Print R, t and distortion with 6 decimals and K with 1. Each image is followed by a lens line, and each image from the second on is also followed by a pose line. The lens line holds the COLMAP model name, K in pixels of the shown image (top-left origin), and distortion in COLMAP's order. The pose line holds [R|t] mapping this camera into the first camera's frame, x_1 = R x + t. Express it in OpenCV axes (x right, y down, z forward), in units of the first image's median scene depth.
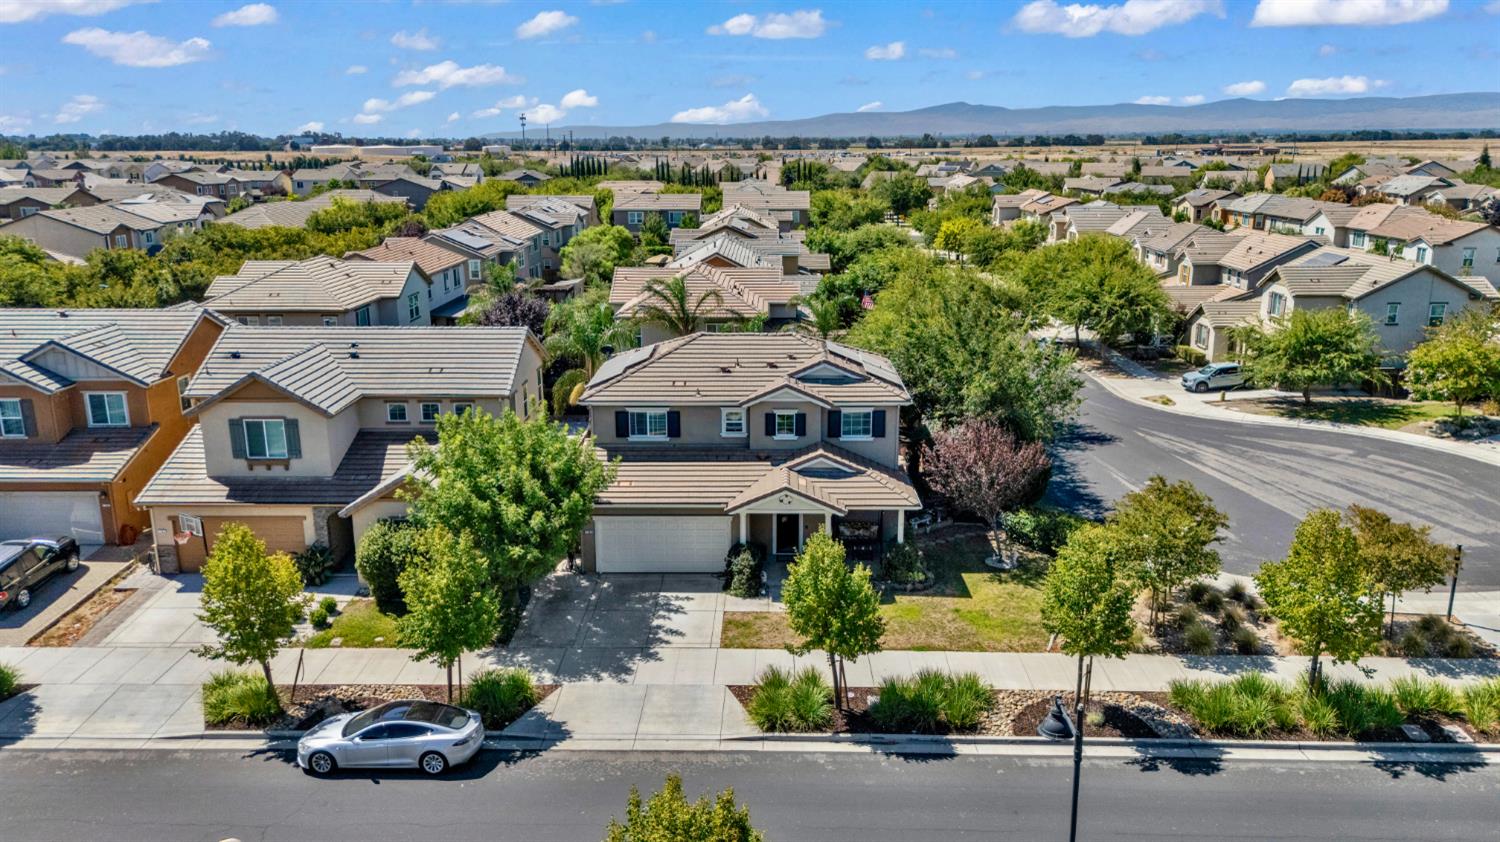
lens RADIAL K [[1047.7, 0, 750.0], [0, 1047.7, 421.0], [0, 0, 1]] dist [0.026062, -0.007608]
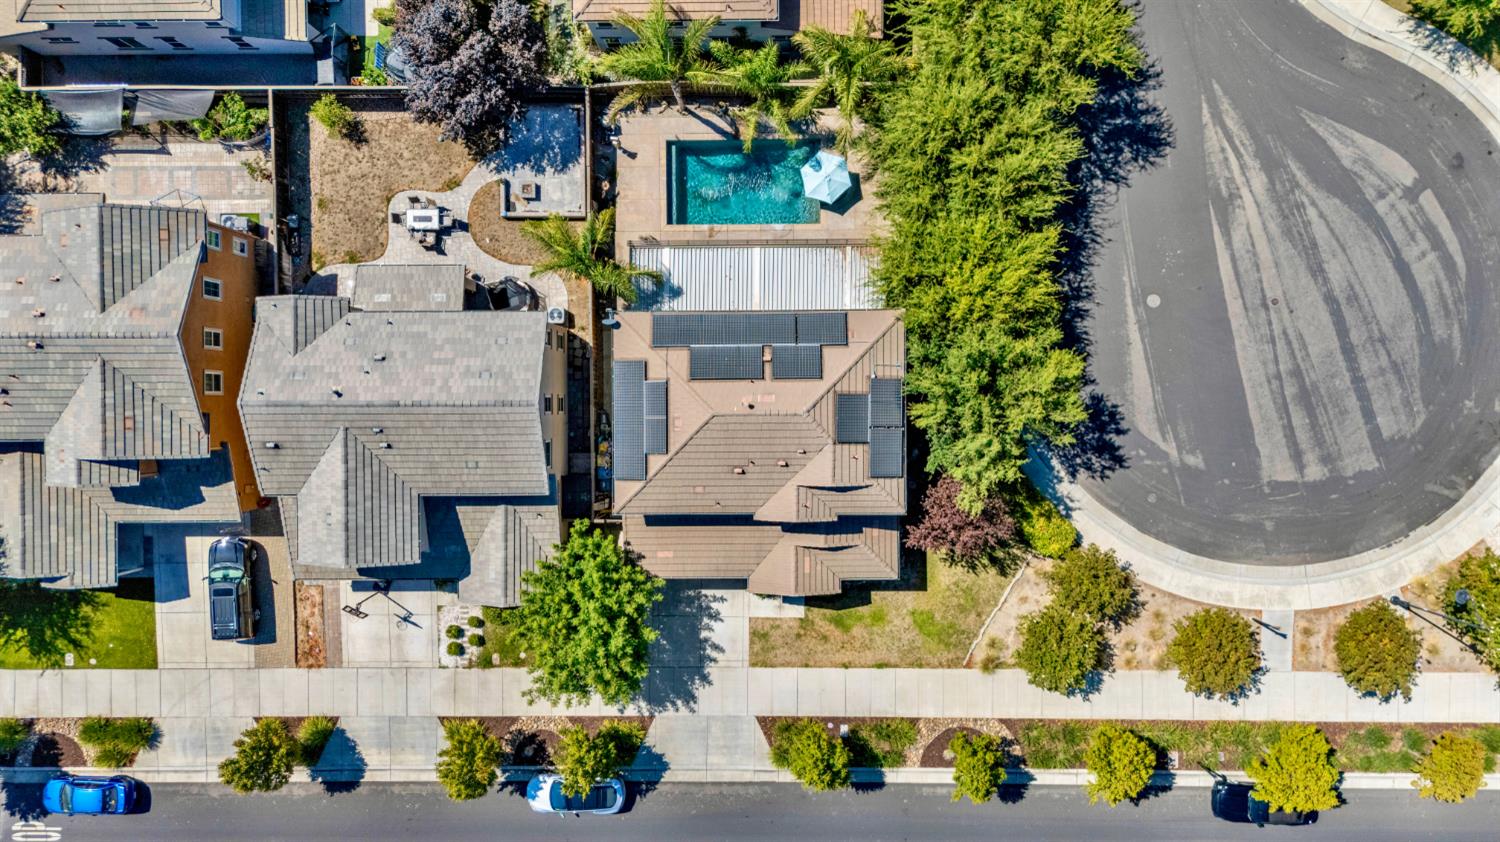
lens RADIAL K [[1047.7, 0, 750.0], [0, 1047.7, 421.0], [0, 0, 1]] dist [0.026062, -0.007608]
pose [[0.999474, -0.022116, -0.023732, 0.014123], [0.029132, 0.290087, 0.956557, -1.093603], [-0.014271, -0.956745, 0.290579, 0.727358]]
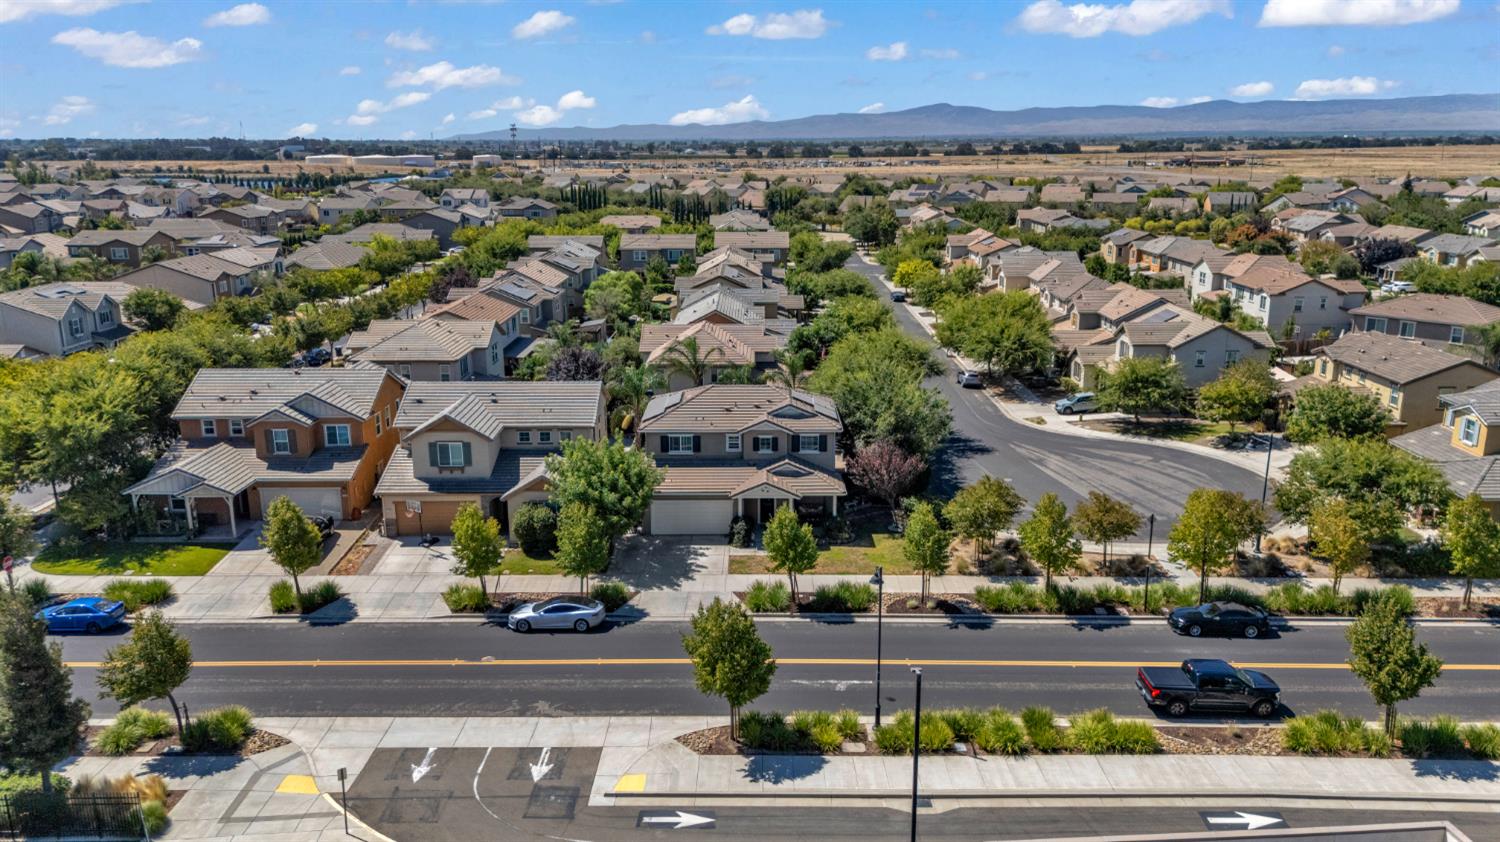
lens RADIAL K [[1047.7, 0, 750.0], [0, 1047.7, 421.0], [0, 0, 1]] dist [0.026062, -0.007608]
pose [[0.999894, -0.002732, 0.014328, -0.012846], [0.002746, 0.999996, -0.000962, -0.030058], [-0.014326, 0.001001, 0.999897, -0.603532]]
